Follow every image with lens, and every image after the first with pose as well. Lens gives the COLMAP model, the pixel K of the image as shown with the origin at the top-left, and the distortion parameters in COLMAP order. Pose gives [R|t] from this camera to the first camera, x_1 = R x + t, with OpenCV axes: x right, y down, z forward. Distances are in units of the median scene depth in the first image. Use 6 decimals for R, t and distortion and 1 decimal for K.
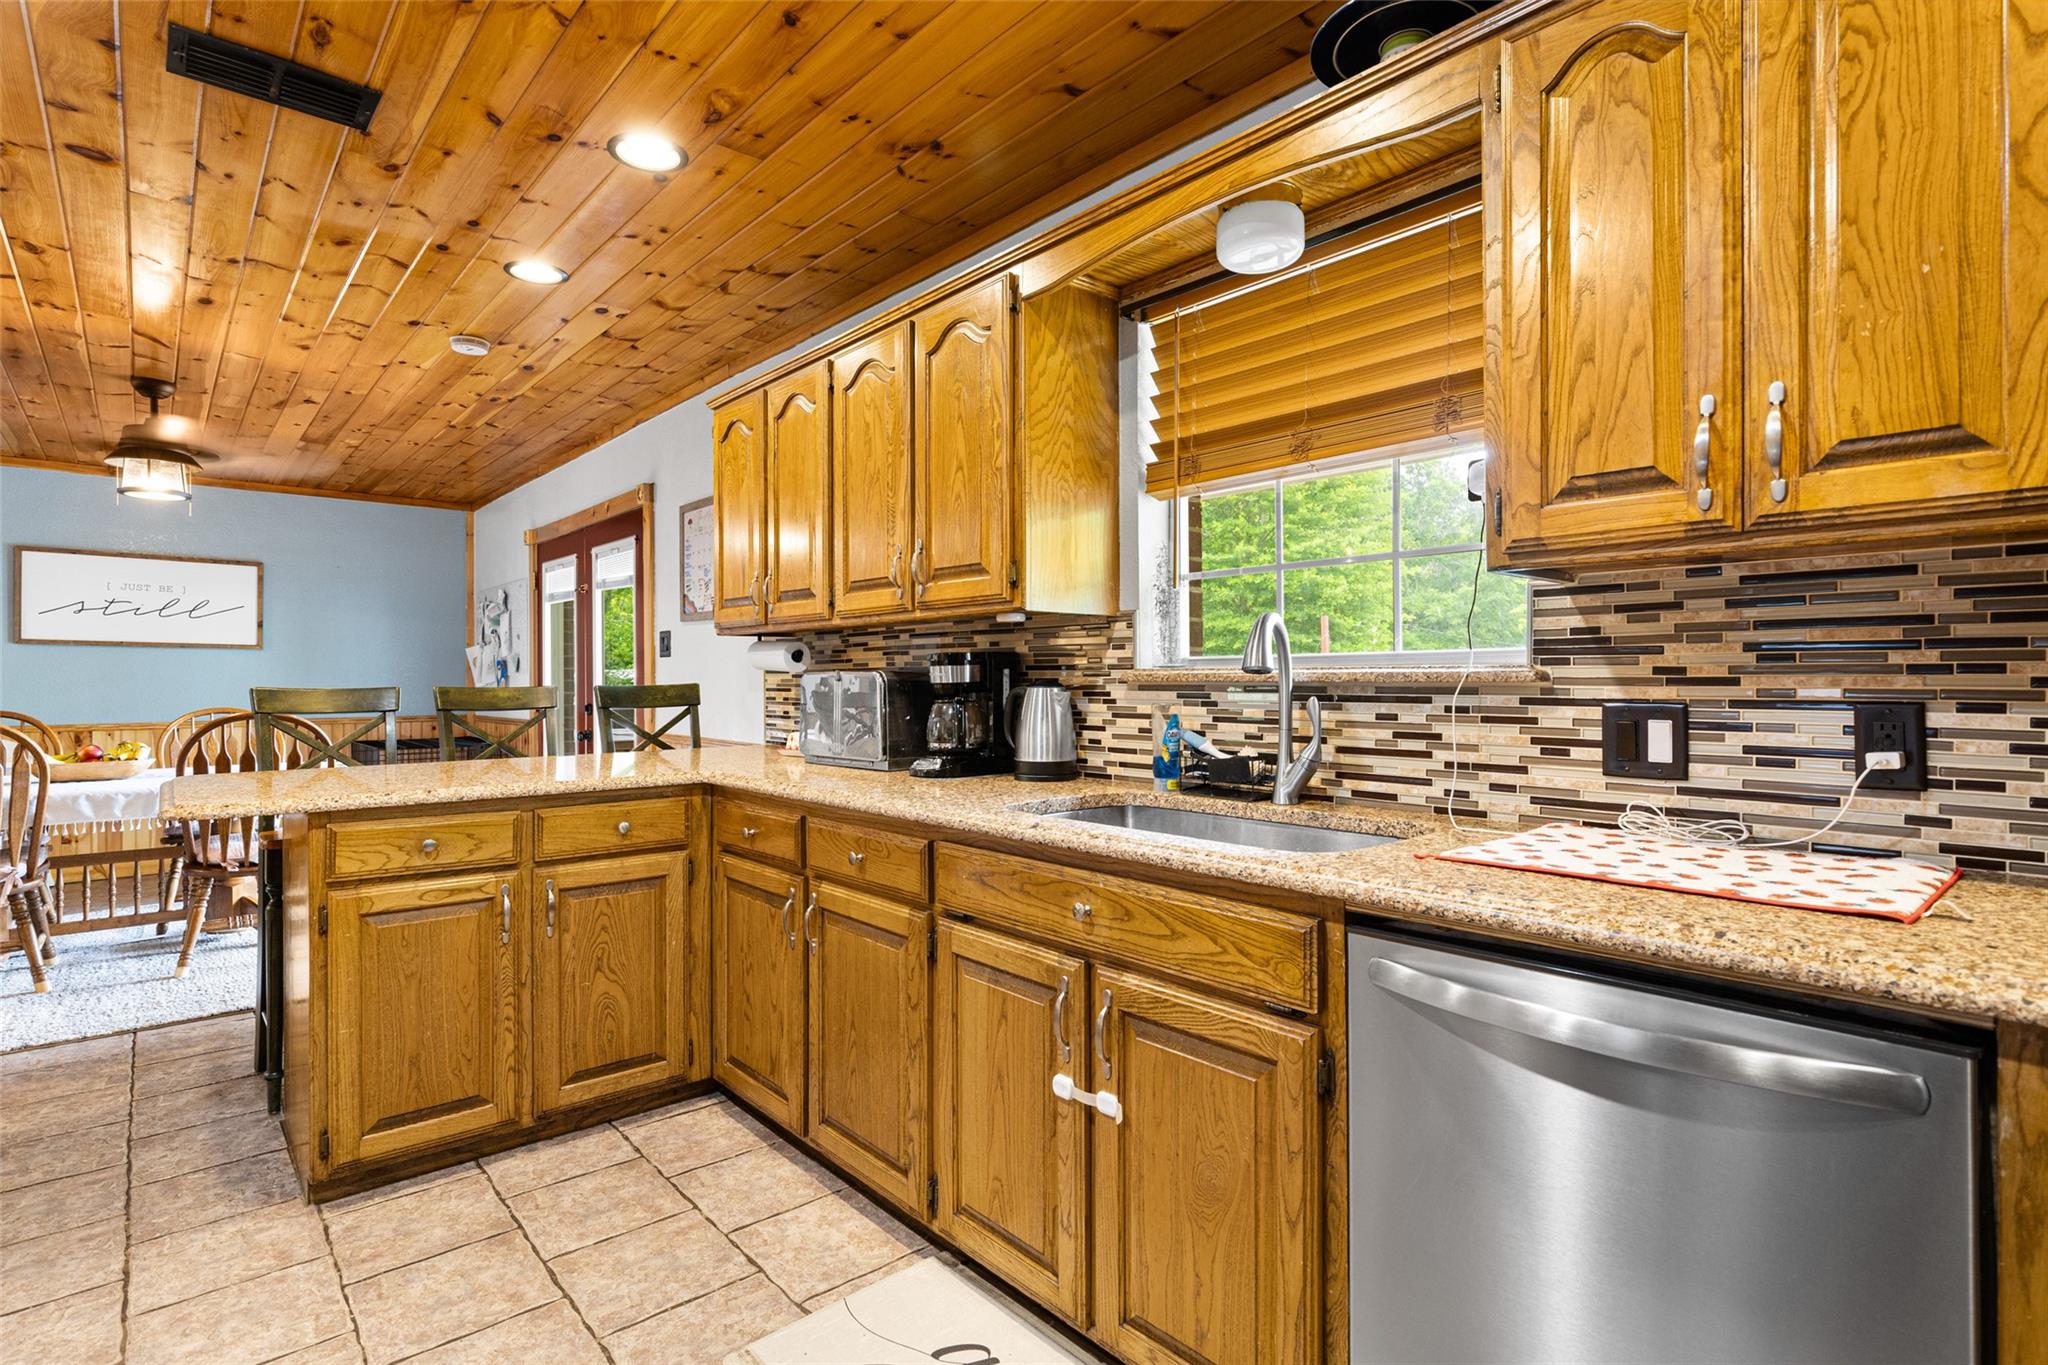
lens RADIAL K [[1006.2, 0, 1019.3], [0, 1006.2, 675.4], [0, 0, 1]] dist [0.002240, -0.000894]
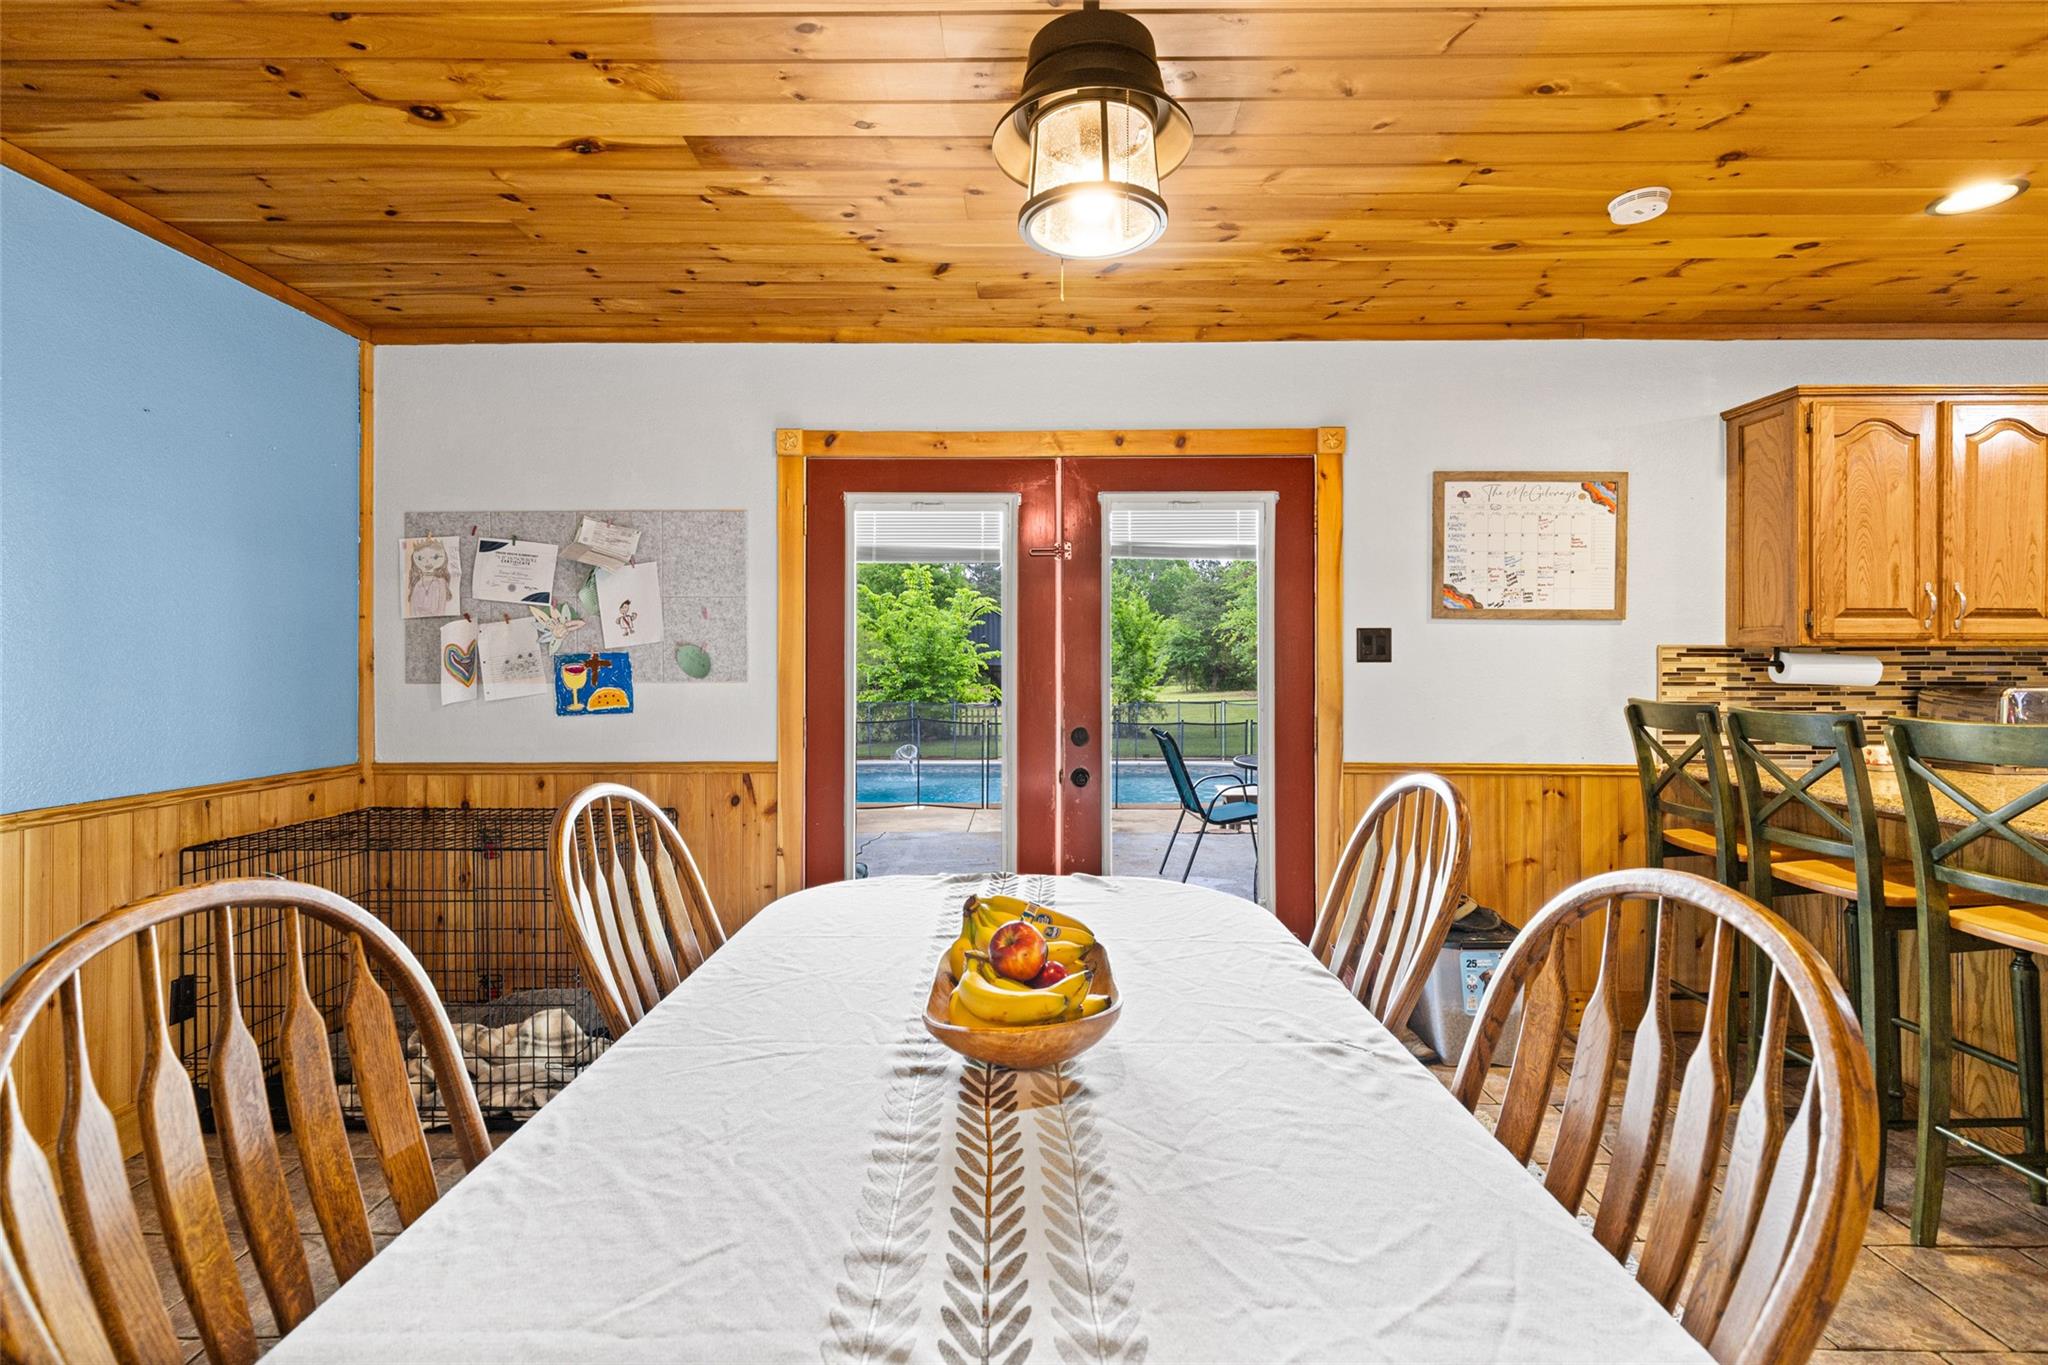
lens RADIAL K [[912.5, 0, 1019.1], [0, 912.5, 656.3], [0, 0, 1]] dist [0.004267, -0.001730]
pose [[0.665399, 0.014028, 0.746356, -2.083681], [-0.005584, 0.999889, -0.013815, -0.020484], [-0.746467, 0.005025, 0.665403, 1.475766]]
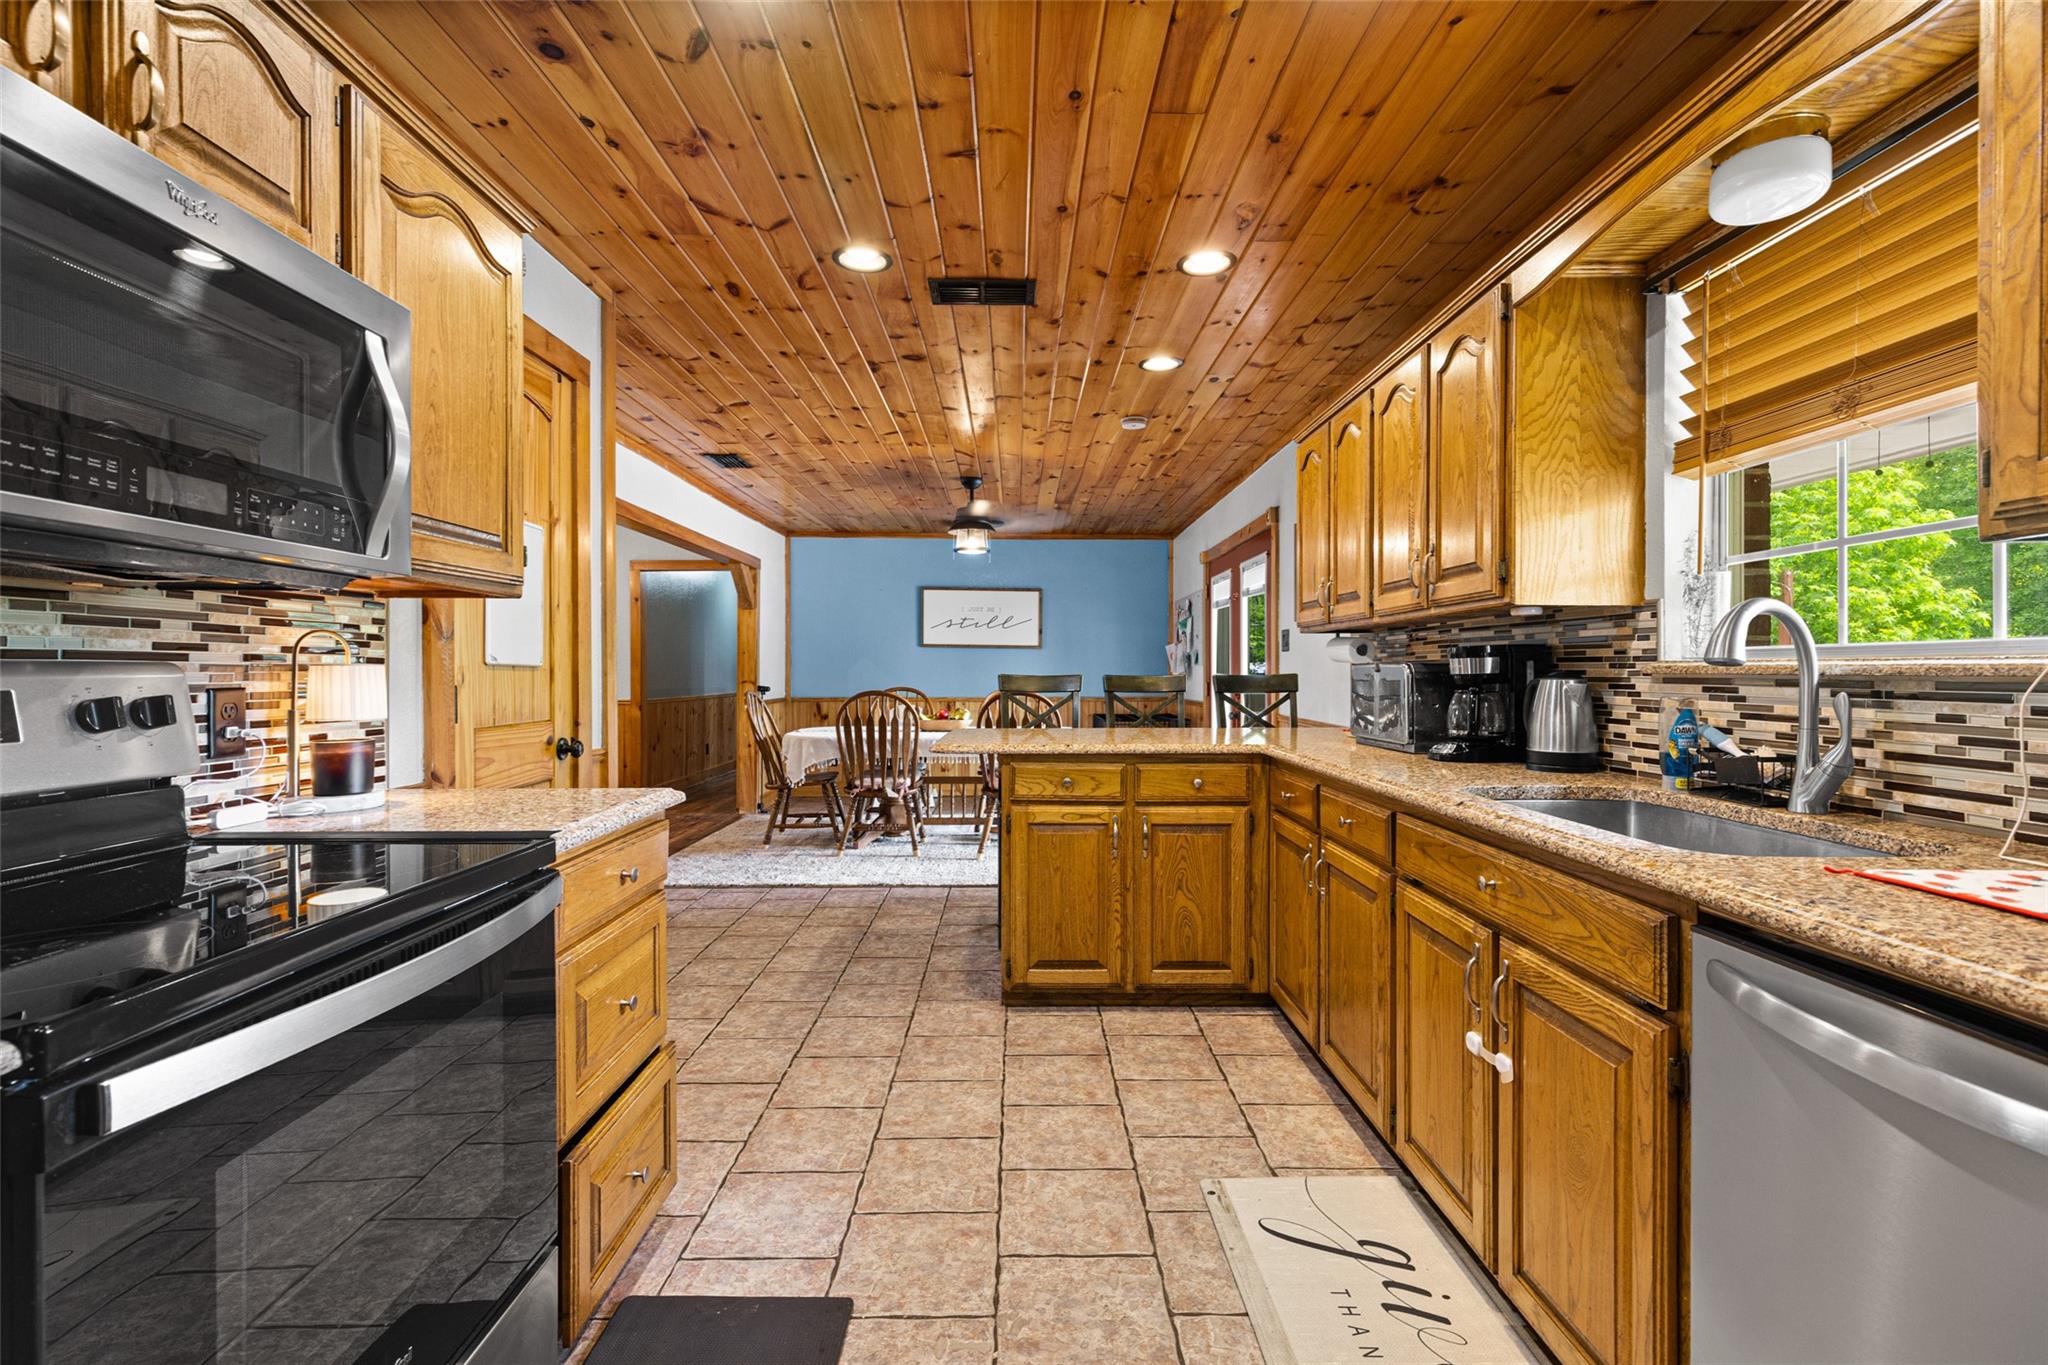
lens RADIAL K [[912.5, 0, 1020.3], [0, 912.5, 674.3], [0, 0, 1]] dist [0.004267, -0.001730]
pose [[0.759078, 0.007061, -0.650961, 0.228599], [-0.001875, 0.999961, 0.008661, 0.000172], [0.650997, -0.005354, 0.759062, -0.052596]]
